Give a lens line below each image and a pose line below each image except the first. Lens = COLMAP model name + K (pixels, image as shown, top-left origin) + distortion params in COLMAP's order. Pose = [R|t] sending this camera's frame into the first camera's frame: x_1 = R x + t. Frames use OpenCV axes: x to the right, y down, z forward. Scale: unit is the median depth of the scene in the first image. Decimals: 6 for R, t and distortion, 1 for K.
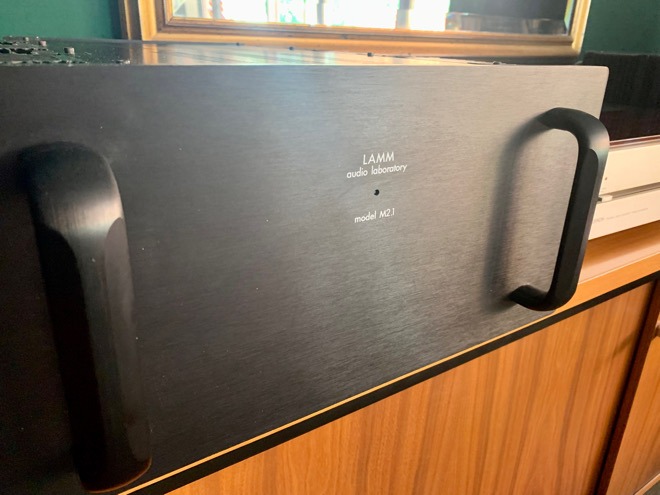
lens RADIAL K [[505.5, 0, 330.0], [0, 505.5, 247.5], [0, 0, 1]] dist [0.003742, -0.005941]
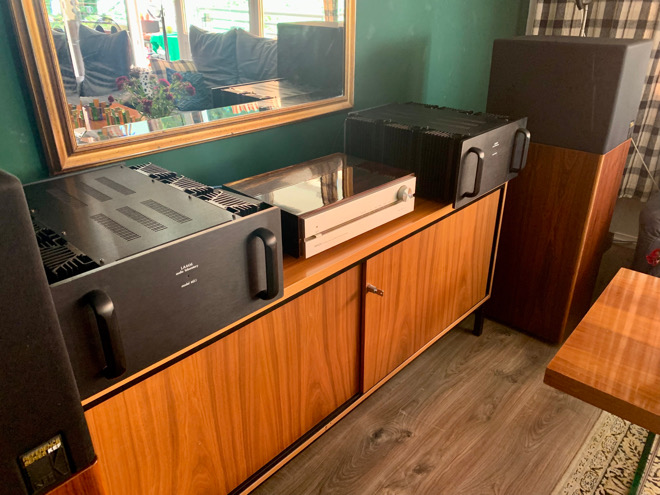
lens RADIAL K [[505.5, 0, 330.0], [0, 505.5, 247.5], [0, 0, 1]] dist [0.003742, -0.005941]
pose [[0.972947, -0.119480, 0.197736, 0.191311], [0.102716, 0.990353, 0.093004, -0.266363], [-0.206940, -0.070177, 0.975833, -1.187644]]
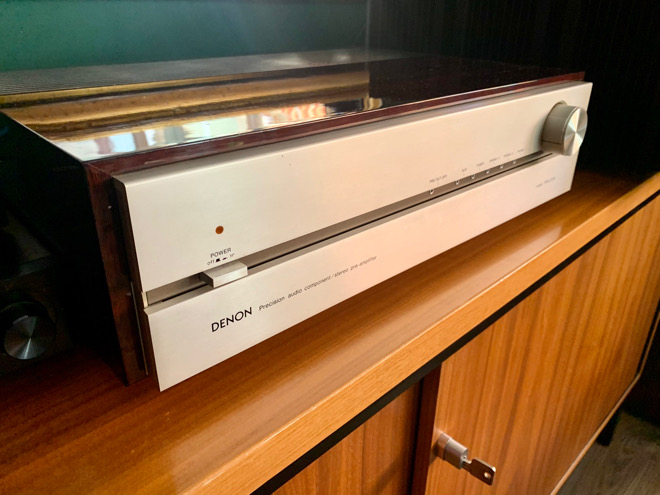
lens RADIAL K [[505.5, 0, 330.0], [0, 505.5, 247.5], [0, 0, 1]] dist [0.003742, -0.005941]
pose [[0.980748, -0.092269, 0.172102, 0.624379], [0.079910, 0.993791, 0.077420, -0.161219], [-0.178177, -0.062177, 0.982032, 0.653853]]
